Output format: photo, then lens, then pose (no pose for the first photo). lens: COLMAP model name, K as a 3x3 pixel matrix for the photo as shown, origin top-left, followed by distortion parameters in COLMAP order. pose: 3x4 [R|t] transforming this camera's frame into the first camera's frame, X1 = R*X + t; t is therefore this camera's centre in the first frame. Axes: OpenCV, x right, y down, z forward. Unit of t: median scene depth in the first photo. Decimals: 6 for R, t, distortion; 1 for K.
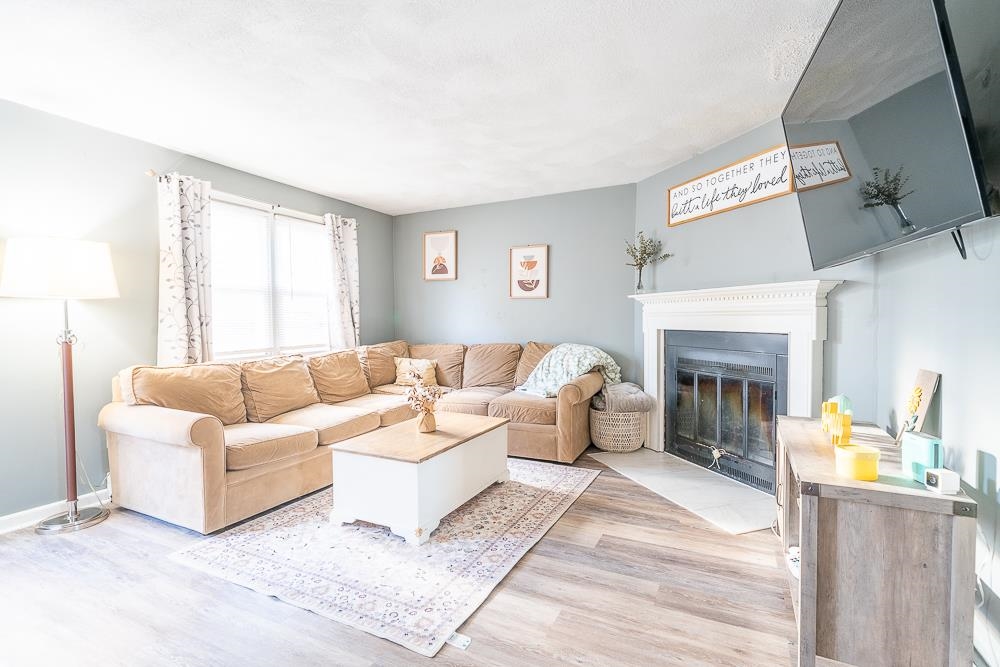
lens RADIAL K [[472.8, 0, 496.5], [0, 472.8, 330.7], [0, 0, 1]] dist [-0.001906, -0.000004]
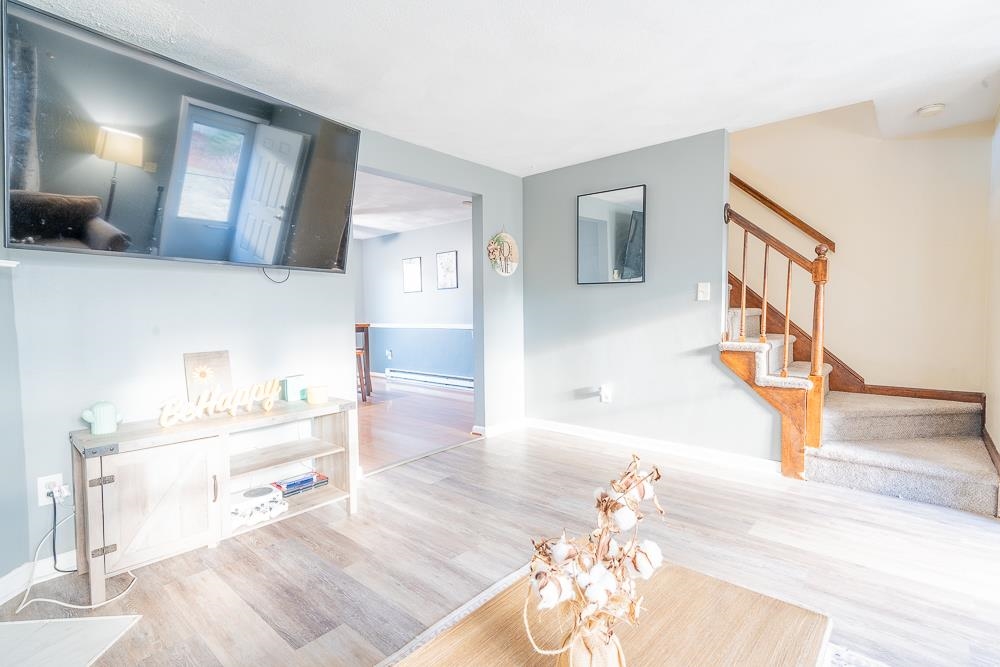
lens RADIAL K [[472.8, 0, 496.5], [0, 472.8, 330.7], [0, 0, 1]] dist [-0.001906, -0.000004]
pose [[-0.967743, 0.001803, 0.251934, -0.133502], [0.018650, 0.997743, 0.064500, -0.025226], [-0.251249, 0.067117, -0.965593, 1.035816]]
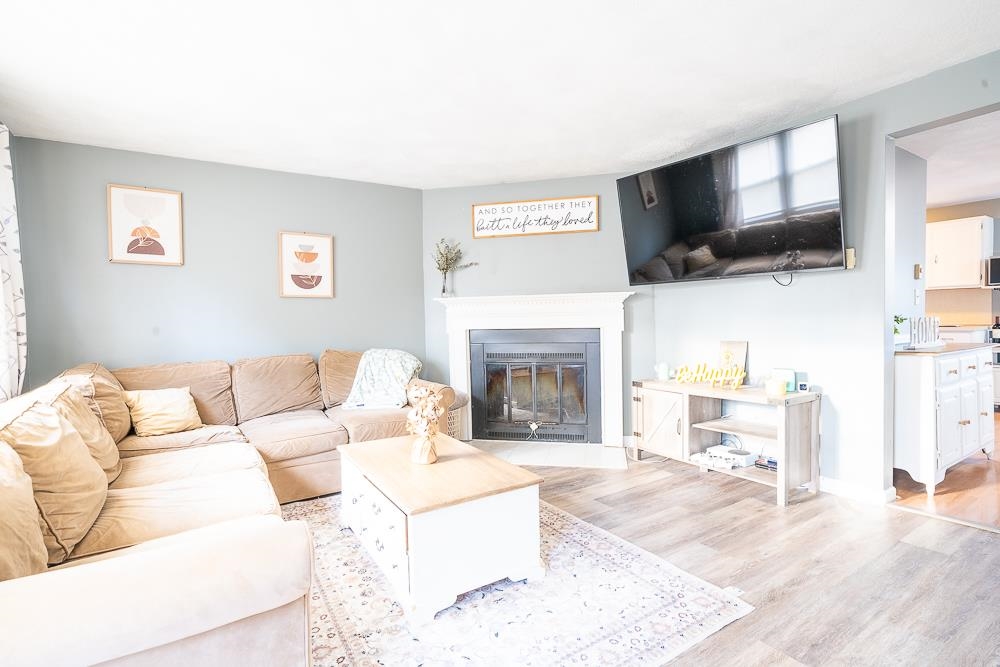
lens RADIAL K [[472.8, 0, 496.5], [0, 472.8, 330.7], [0, 0, 1]] dist [-0.001906, -0.000004]
pose [[0.520689, -0.023204, 0.853431, -0.606336], [0.039675, 0.999208, 0.002962, -0.001098], [-0.852824, 0.032317, 0.521197, 0.394162]]
